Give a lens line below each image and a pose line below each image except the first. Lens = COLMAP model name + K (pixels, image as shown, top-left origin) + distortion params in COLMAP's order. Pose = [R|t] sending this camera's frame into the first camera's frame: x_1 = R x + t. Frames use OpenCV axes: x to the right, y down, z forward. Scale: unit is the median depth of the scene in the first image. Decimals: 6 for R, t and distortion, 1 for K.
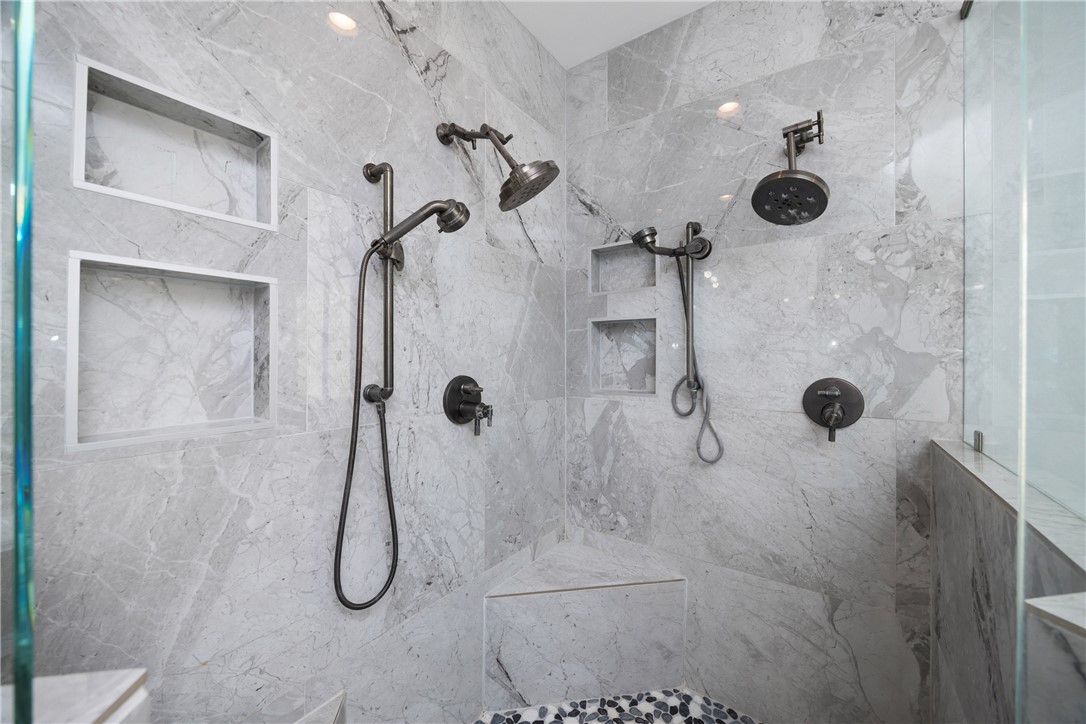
lens RADIAL K [[427.0, 0, 540.6], [0, 427.0, 366.2], [0, 0, 1]] dist [0.002158, 0.000141]
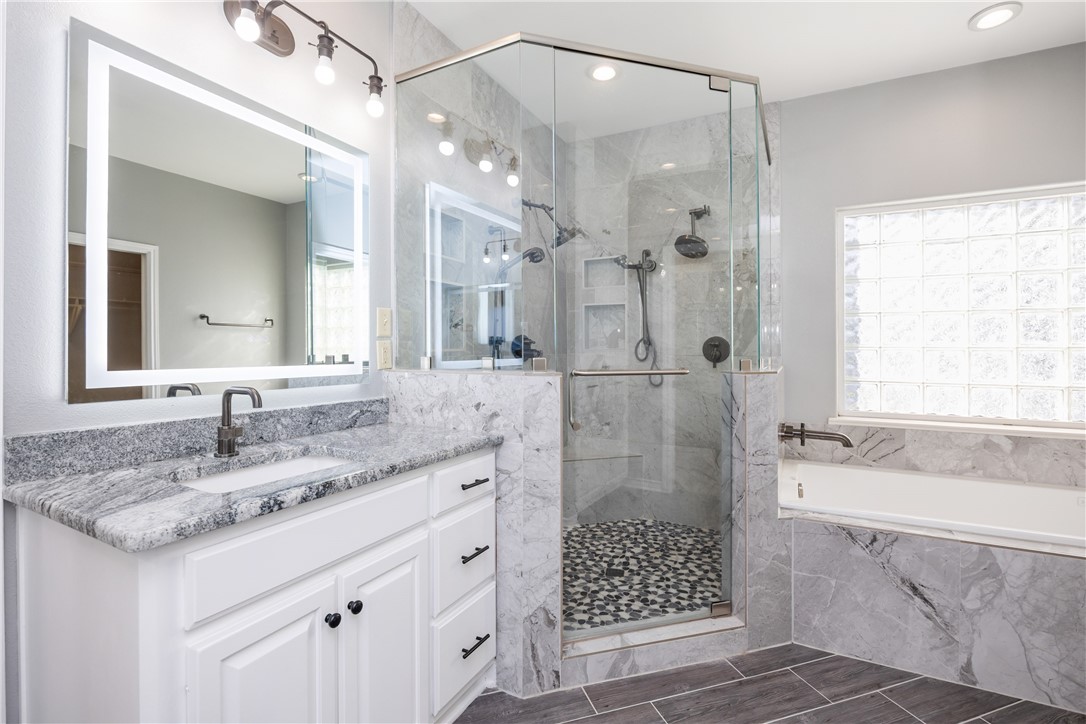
lens RADIAL K [[481.2, 0, 544.7], [0, 481.2, 351.1], [0, 0, 1]] dist [-0.012176, -0.000225]
pose [[0.989758, -0.004040, 0.142697, -0.340902], [0.004771, 0.999977, -0.004775, 0.086010], [-0.142675, 0.005406, 0.989755, -0.896957]]
